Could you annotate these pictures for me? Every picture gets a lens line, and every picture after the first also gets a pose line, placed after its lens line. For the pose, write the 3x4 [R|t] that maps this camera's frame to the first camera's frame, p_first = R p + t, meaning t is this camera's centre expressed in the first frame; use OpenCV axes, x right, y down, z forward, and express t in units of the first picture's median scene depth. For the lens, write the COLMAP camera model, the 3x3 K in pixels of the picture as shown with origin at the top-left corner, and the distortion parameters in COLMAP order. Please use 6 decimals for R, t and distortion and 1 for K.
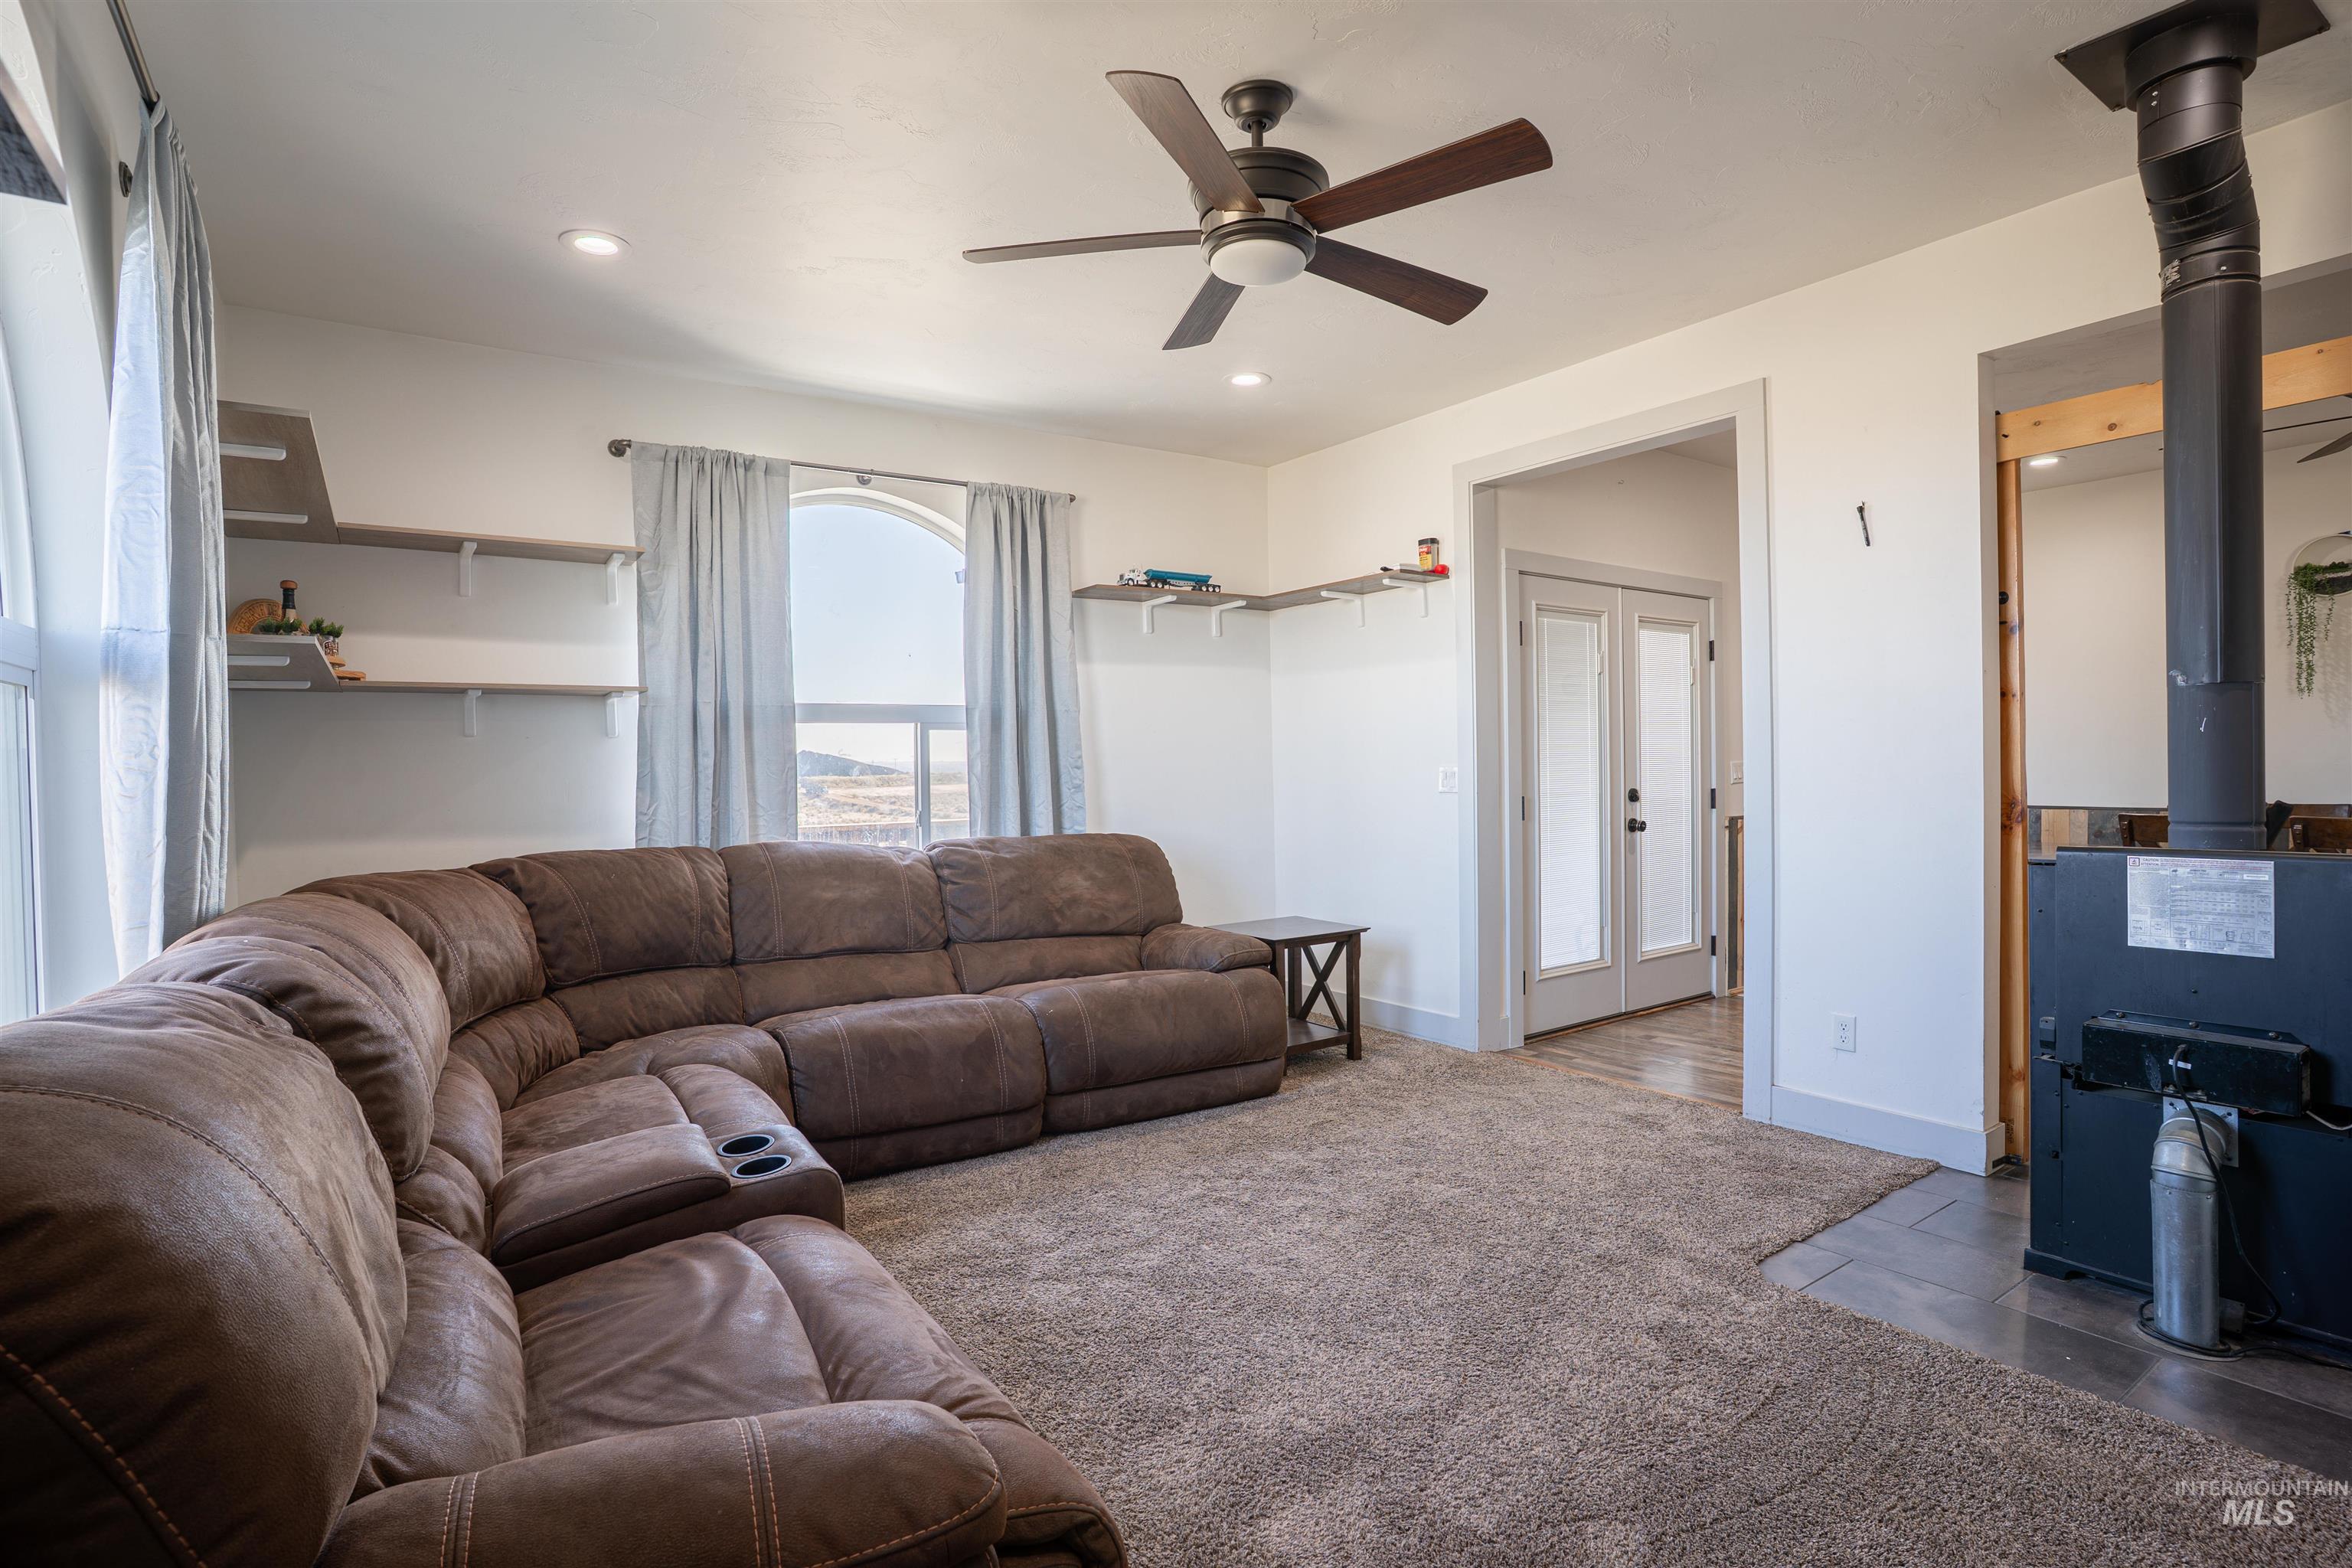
lens RADIAL K [[1166.0, 0, 1171.3], [0, 1166.0, 779.3], [0, 0, 1]] dist [-0.083542, 0.039957]
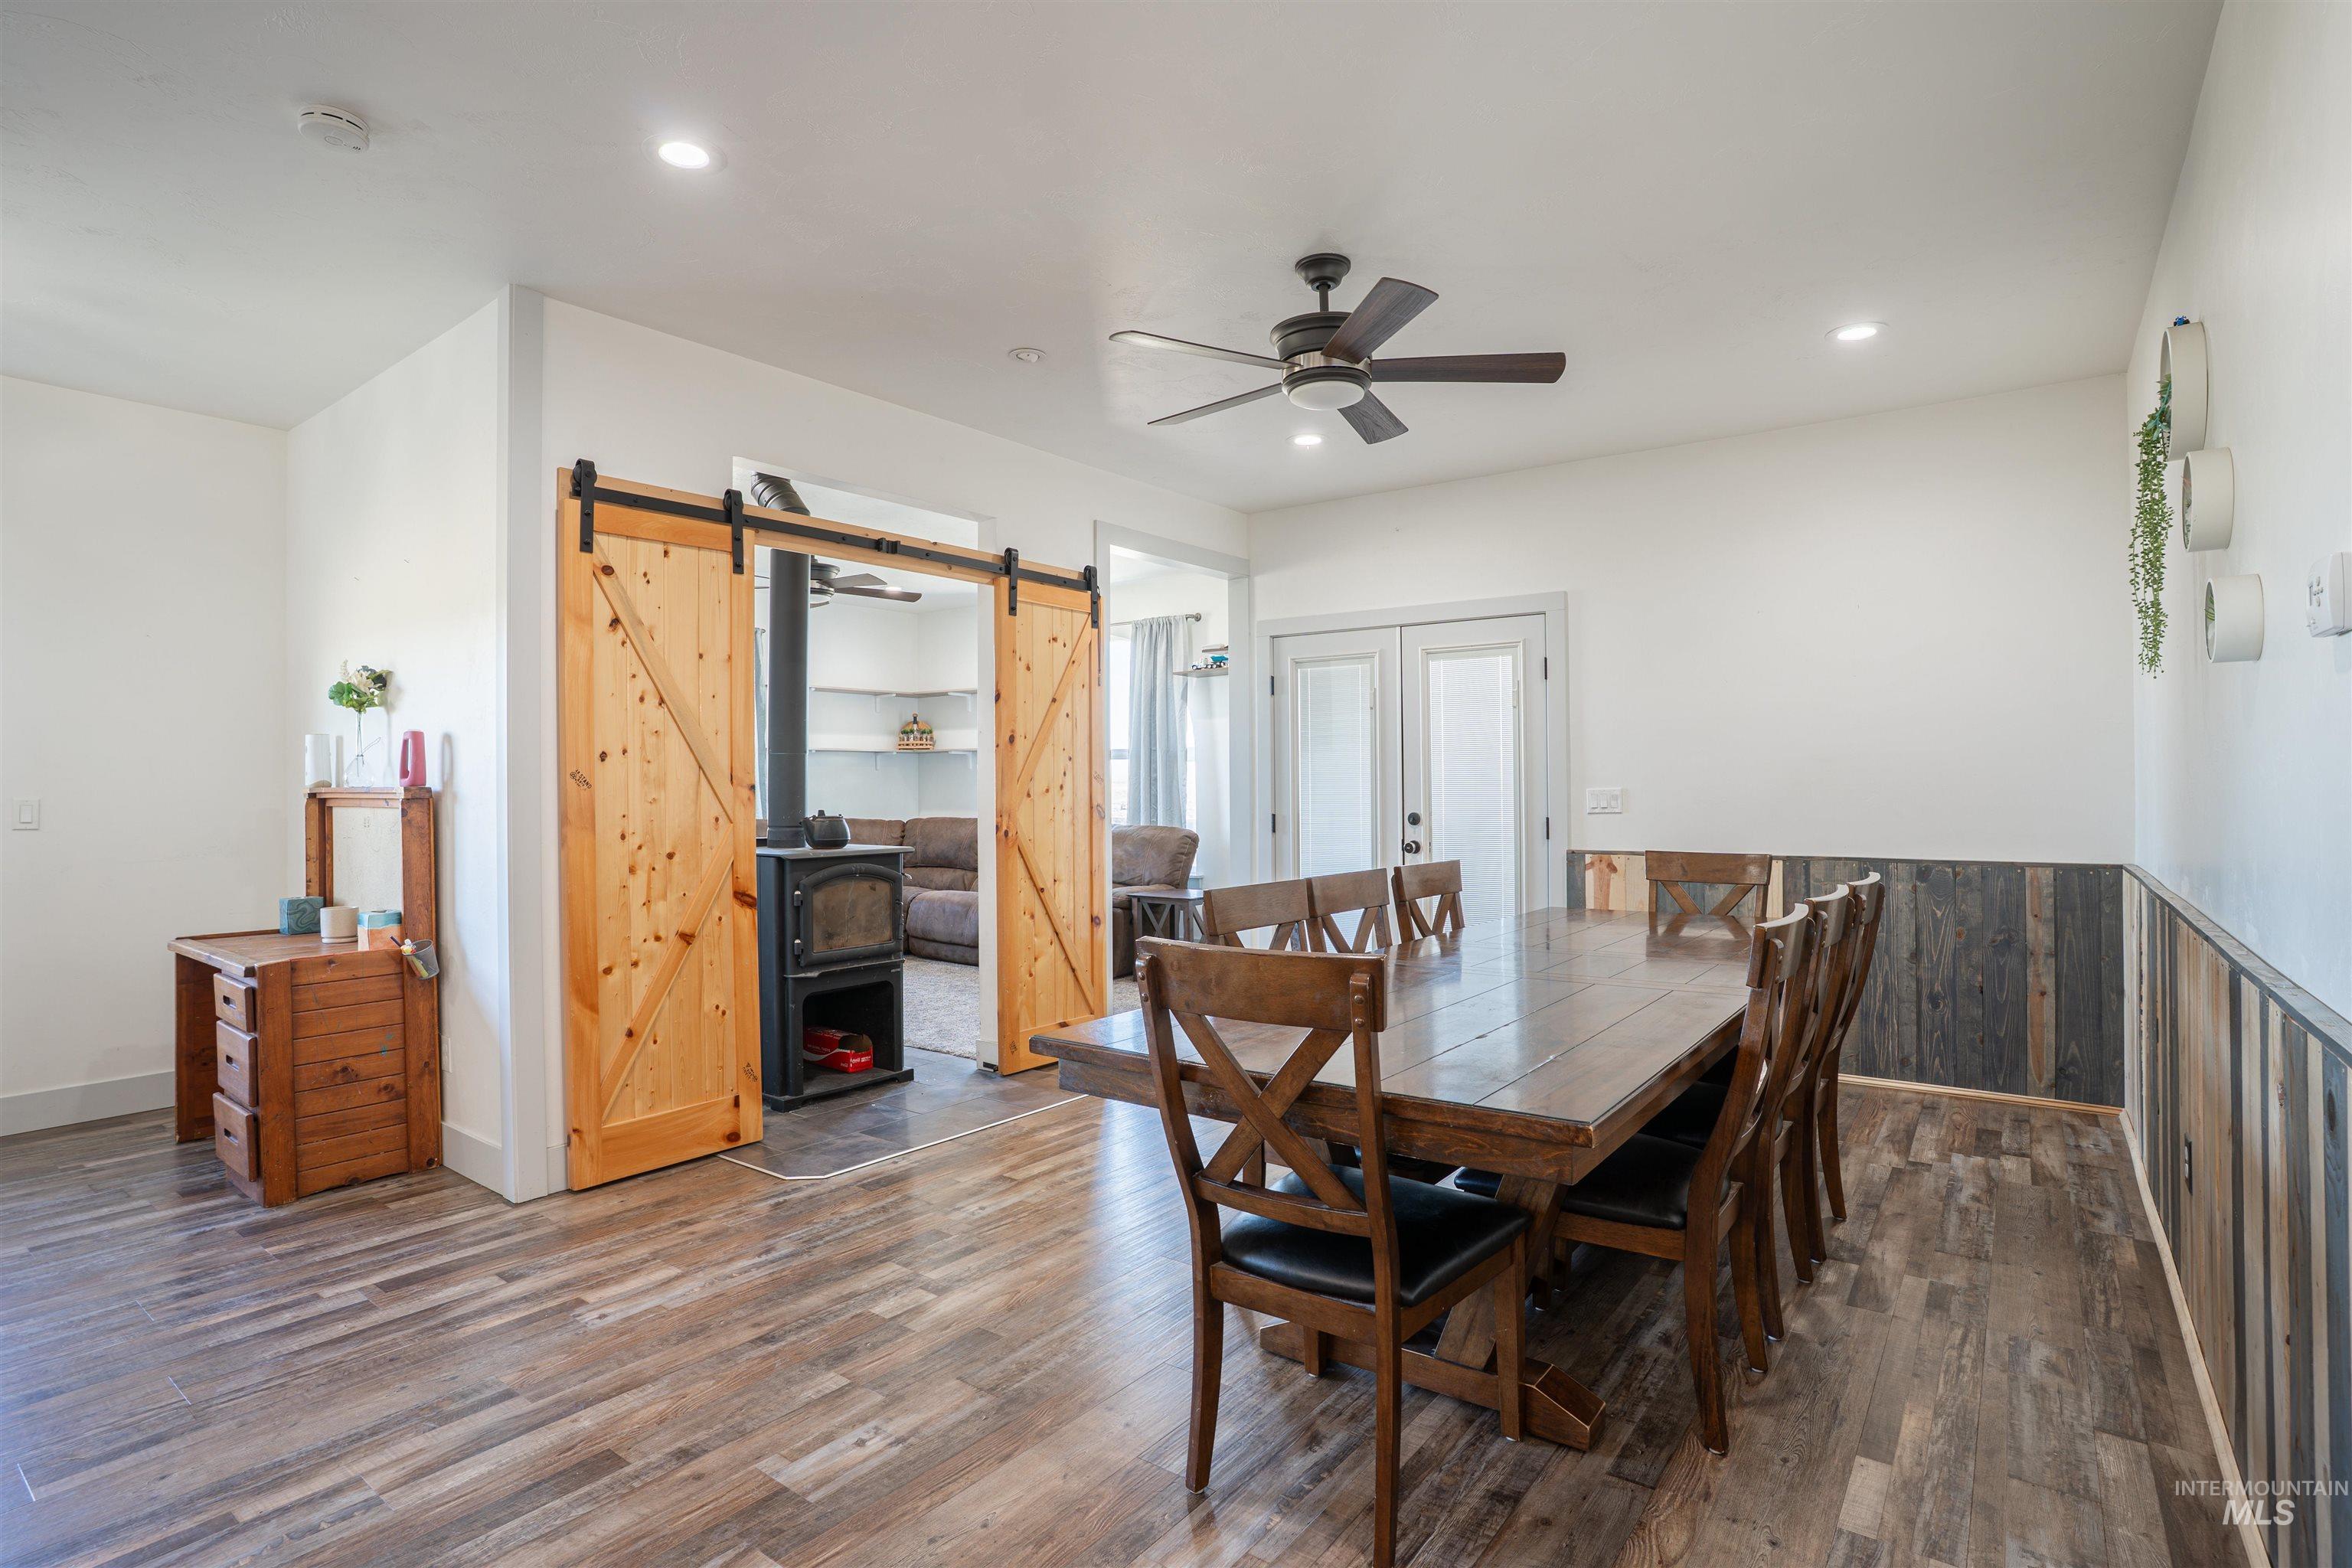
lens RADIAL K [[1166.0, 0, 1171.3], [0, 1166.0, 779.3], [0, 0, 1]] dist [-0.083542, 0.039957]
pose [[0.325827, 0.009911, -0.945377, 1.339429], [-0.013523, 0.999892, 0.005821, -0.025973], [0.945333, 0.010887, 0.325926, 0.433952]]
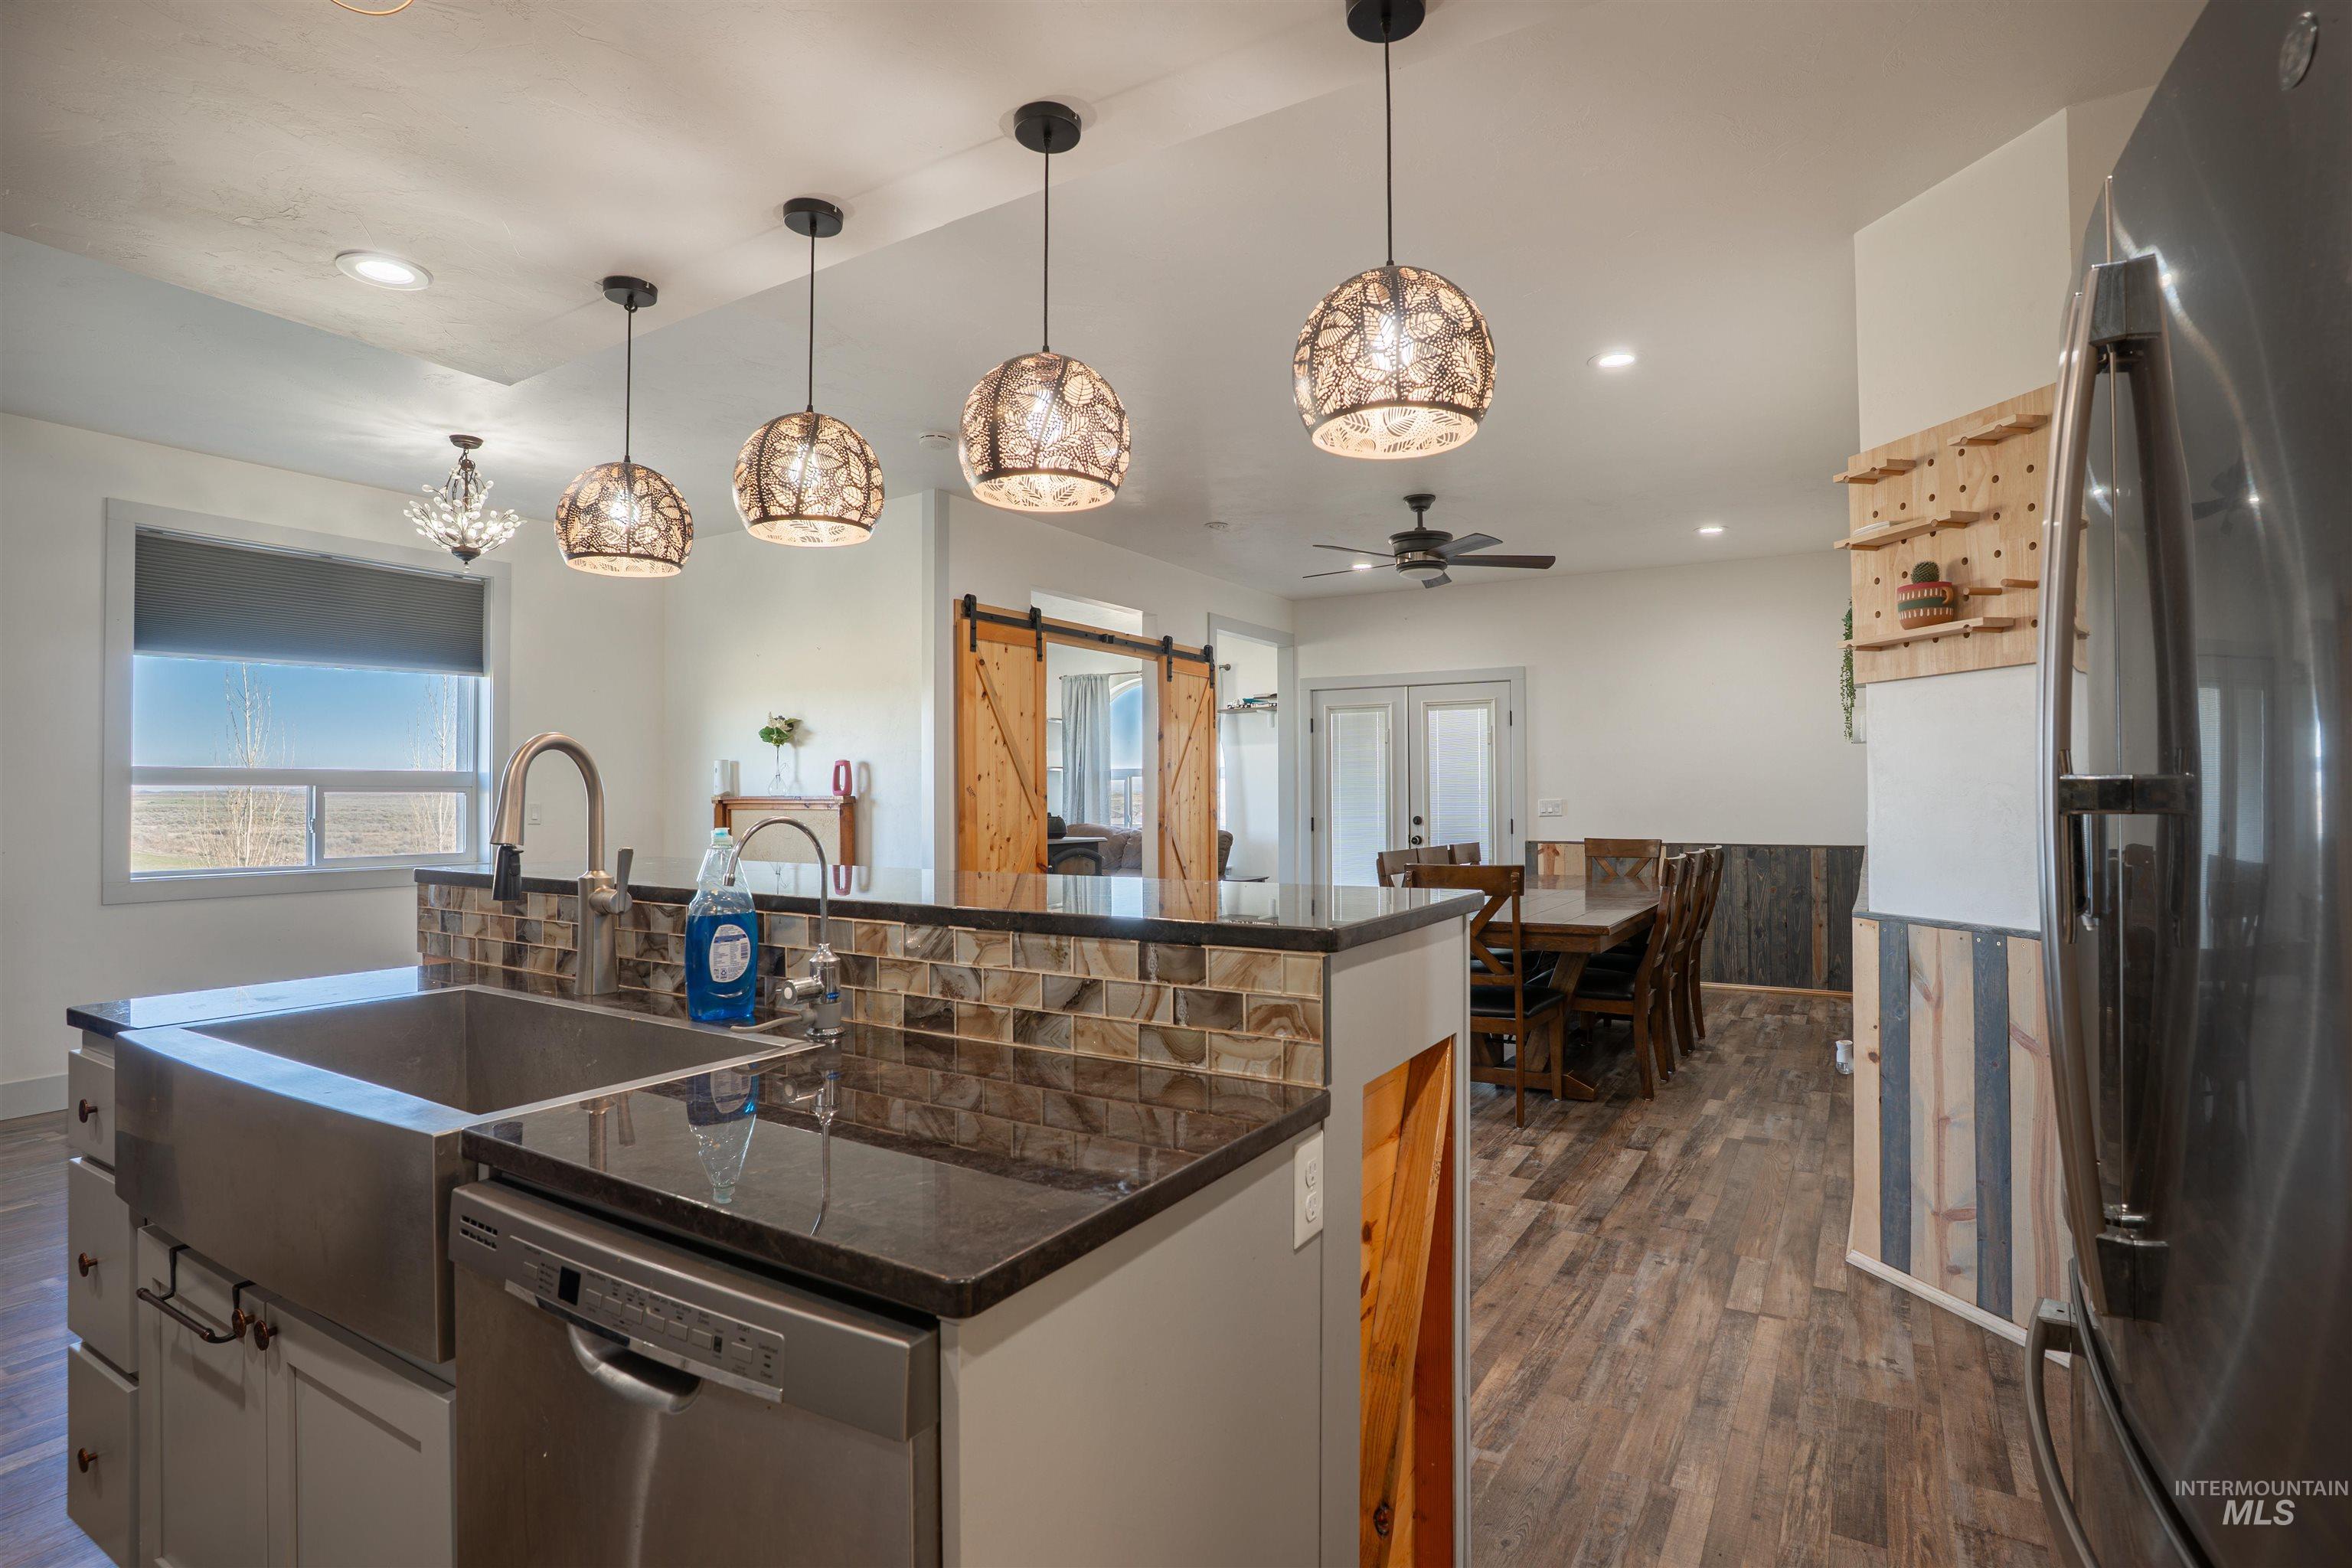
lens RADIAL K [[1166.0, 0, 1171.3], [0, 1166.0, 779.3], [0, 0, 1]] dist [-0.083542, 0.039957]
pose [[0.415280, 0.002109, -0.909691, 1.664721], [-0.017998, 0.999821, -0.005898, -0.025920], [0.909516, 0.018822, 0.415244, 0.057885]]
